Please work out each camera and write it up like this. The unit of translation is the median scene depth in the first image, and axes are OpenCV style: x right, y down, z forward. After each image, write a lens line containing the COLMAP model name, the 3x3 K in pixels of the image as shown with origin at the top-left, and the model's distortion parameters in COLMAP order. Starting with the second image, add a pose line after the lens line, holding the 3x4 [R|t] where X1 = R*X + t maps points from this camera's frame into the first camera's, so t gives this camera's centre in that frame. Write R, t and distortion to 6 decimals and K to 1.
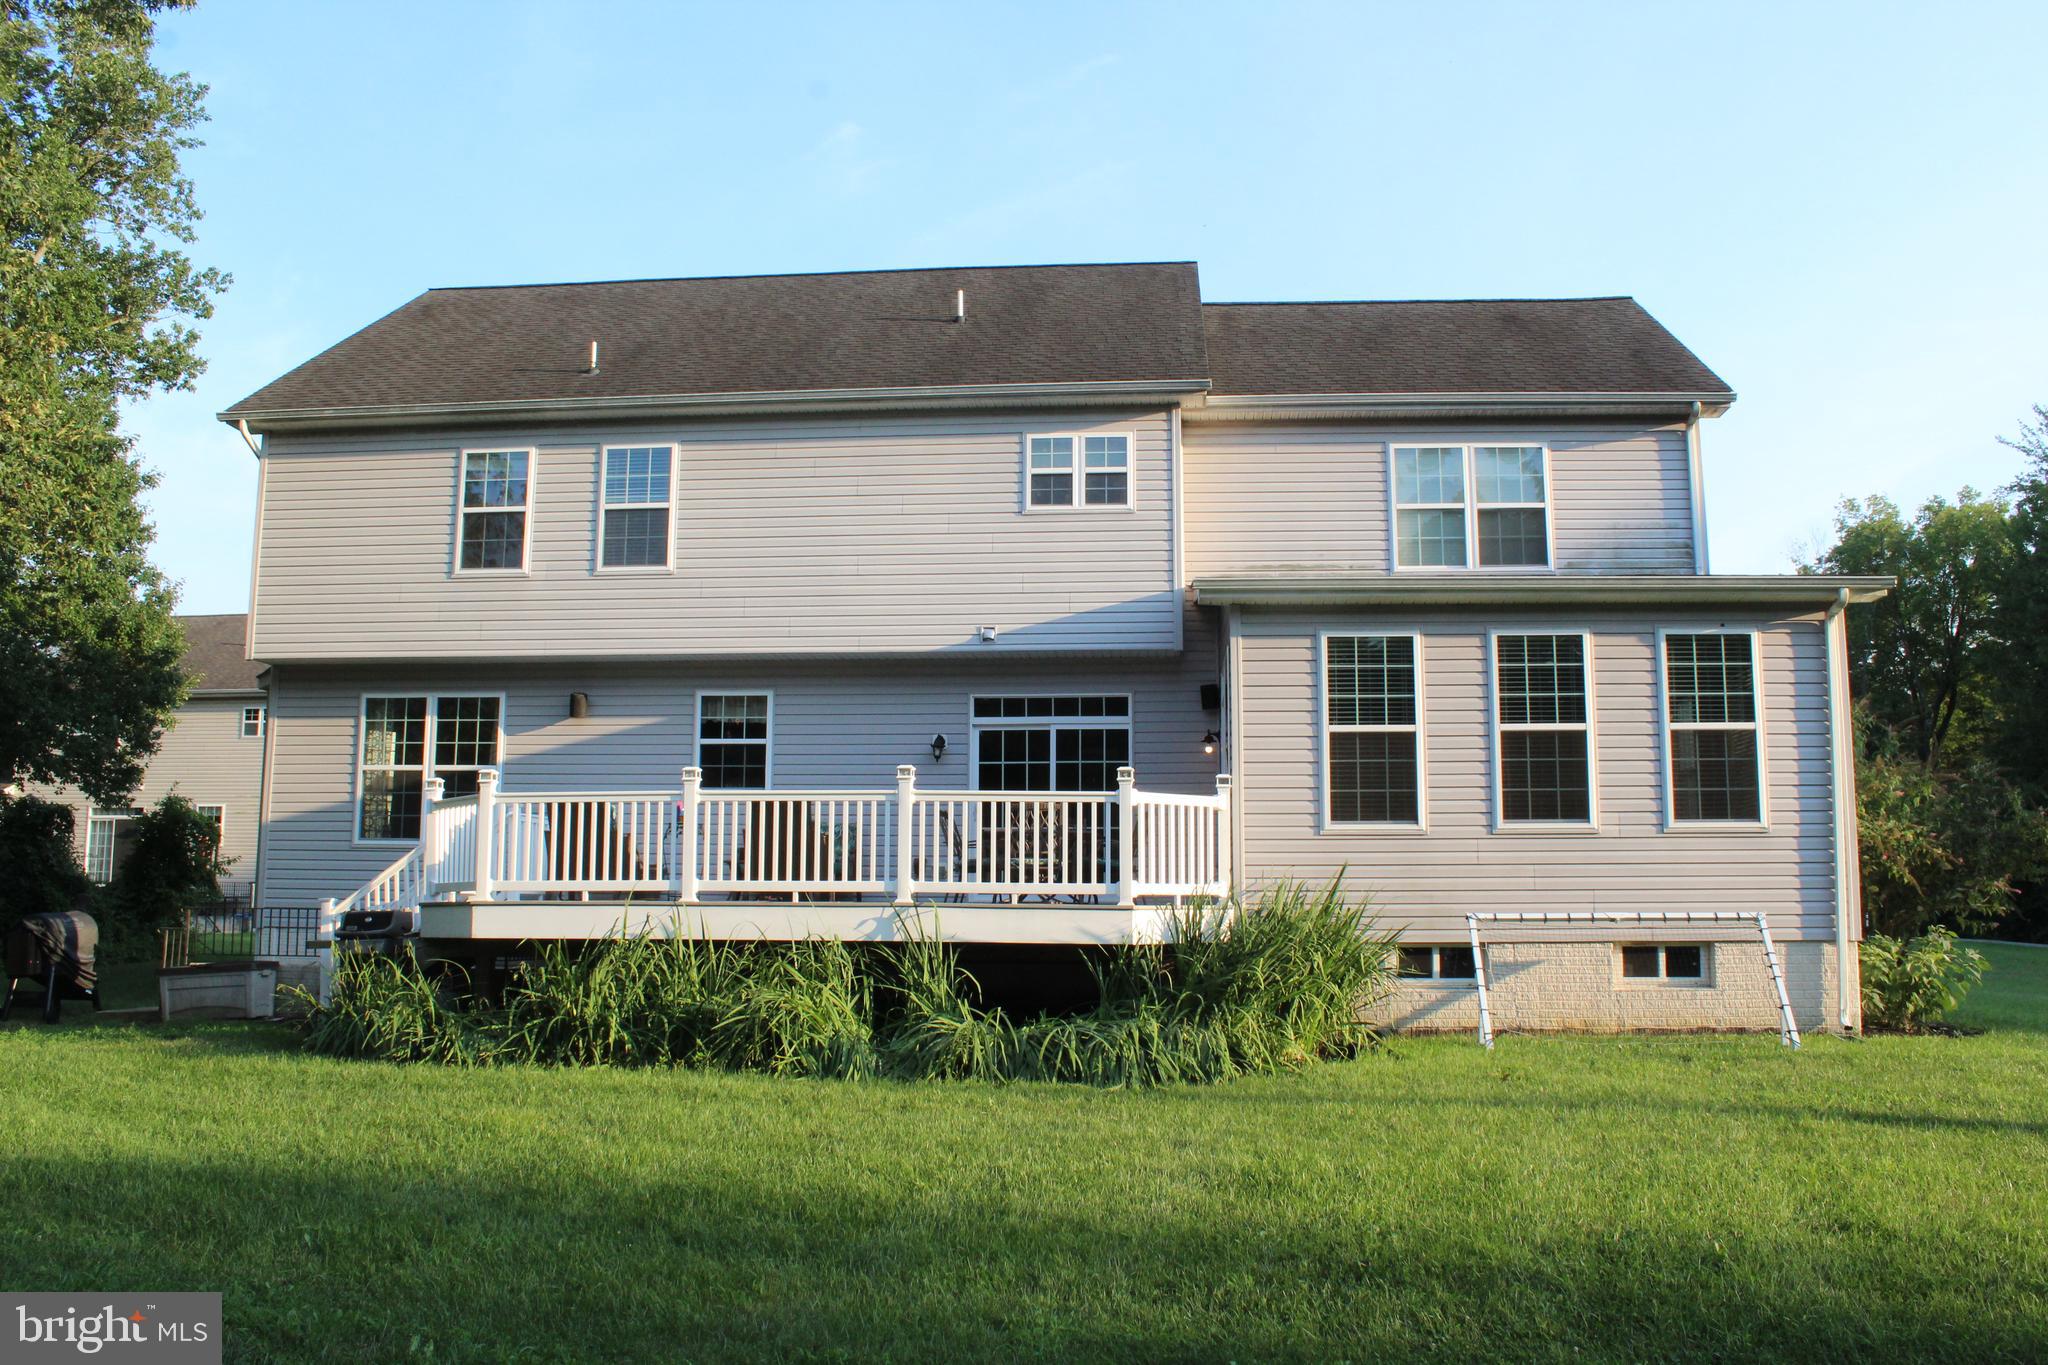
lens RADIAL K [[1698.6, 0, 1024.0], [0, 1698.6, 682.5], [0, 0, 1]] dist [-0.164806, 0.146335]
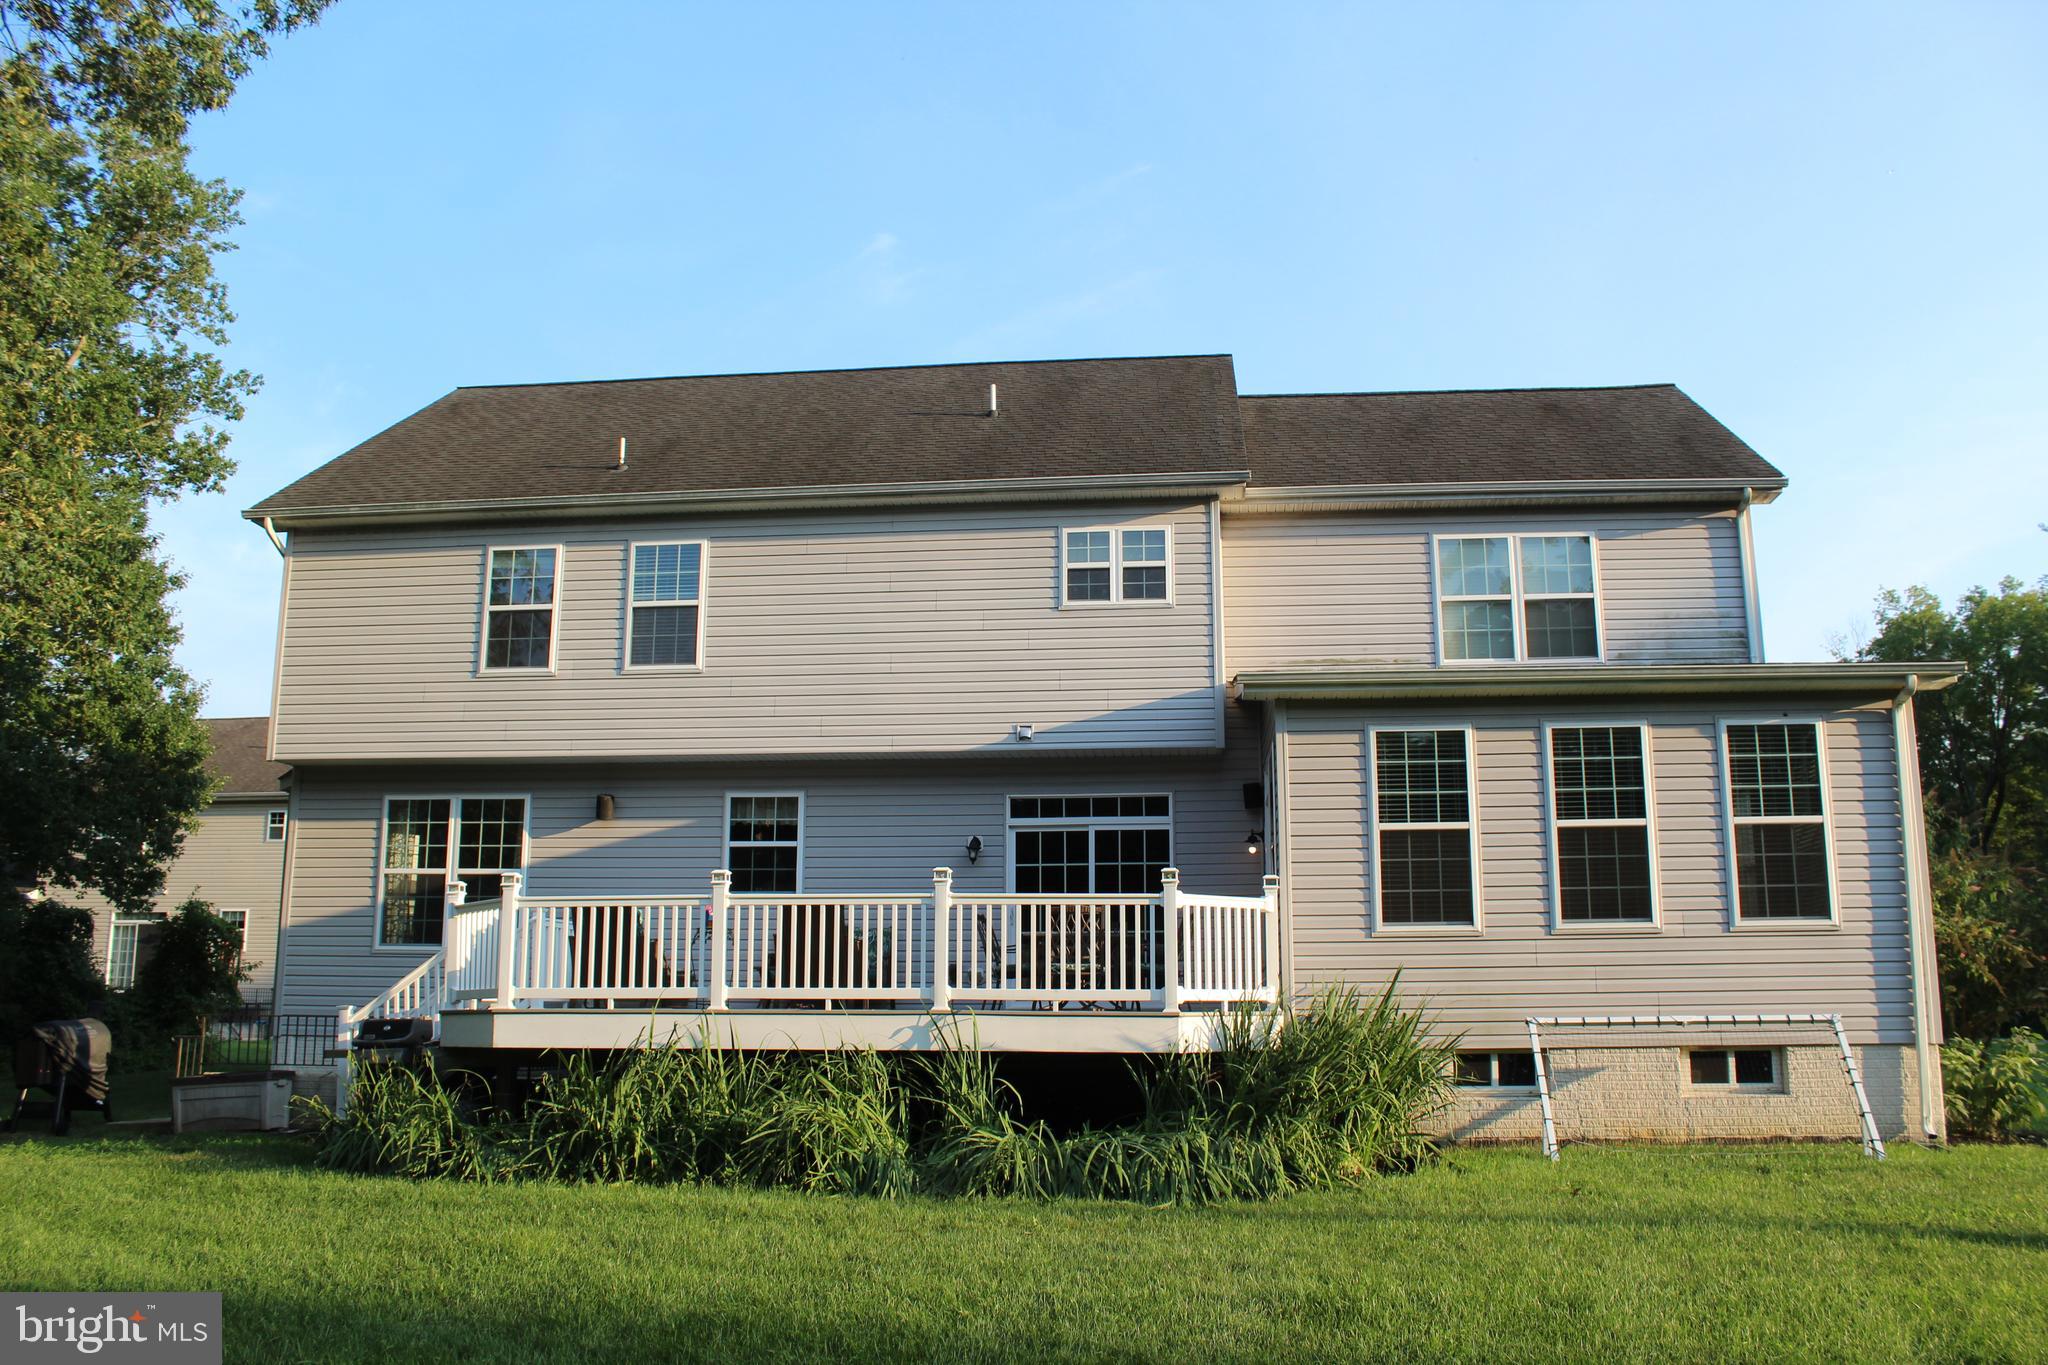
lens RADIAL K [[1698.6, 0, 1024.0], [0, 1698.6, 682.5], [0, 0, 1]] dist [-0.164806, 0.146335]
pose [[0.999847, -0.006515, -0.016232, -0.005503], [0.005515, 0.998125, -0.060957, 0.002197], [0.016598, 0.060858, 0.998008, 0.025151]]
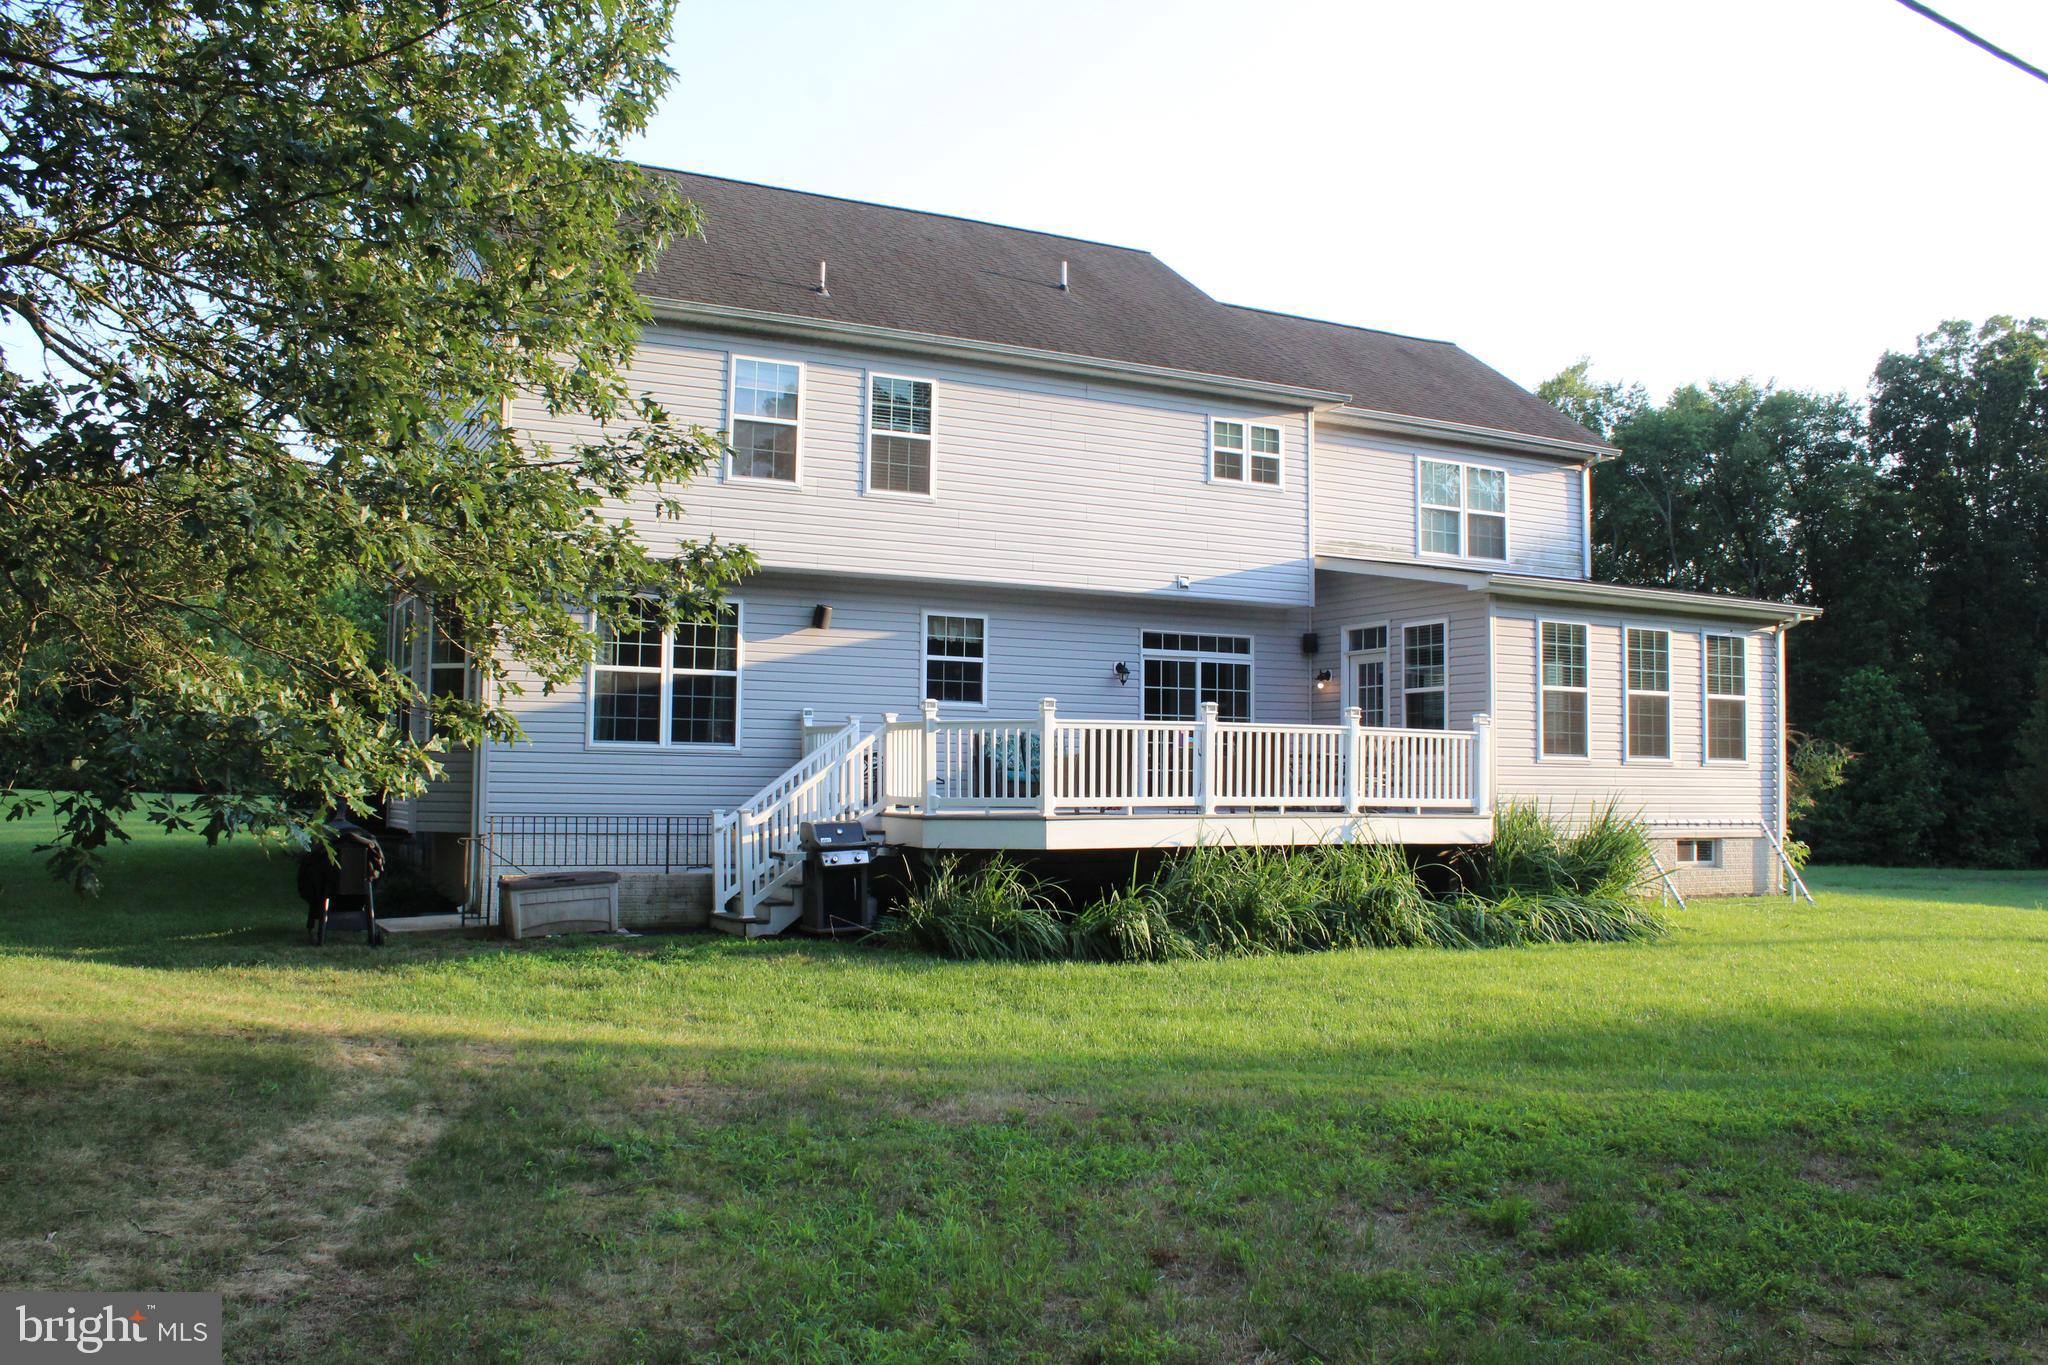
lens RADIAL K [[1698.6, 0, 1024.0], [0, 1698.6, 682.5], [0, 0, 1]] dist [-0.164806, 0.146335]
pose [[0.845070, 0.038433, 0.533273, -0.761127], [-0.081745, 0.994974, 0.057832, -0.018243], [-0.528370, -0.092465, 0.843964, 0.045281]]
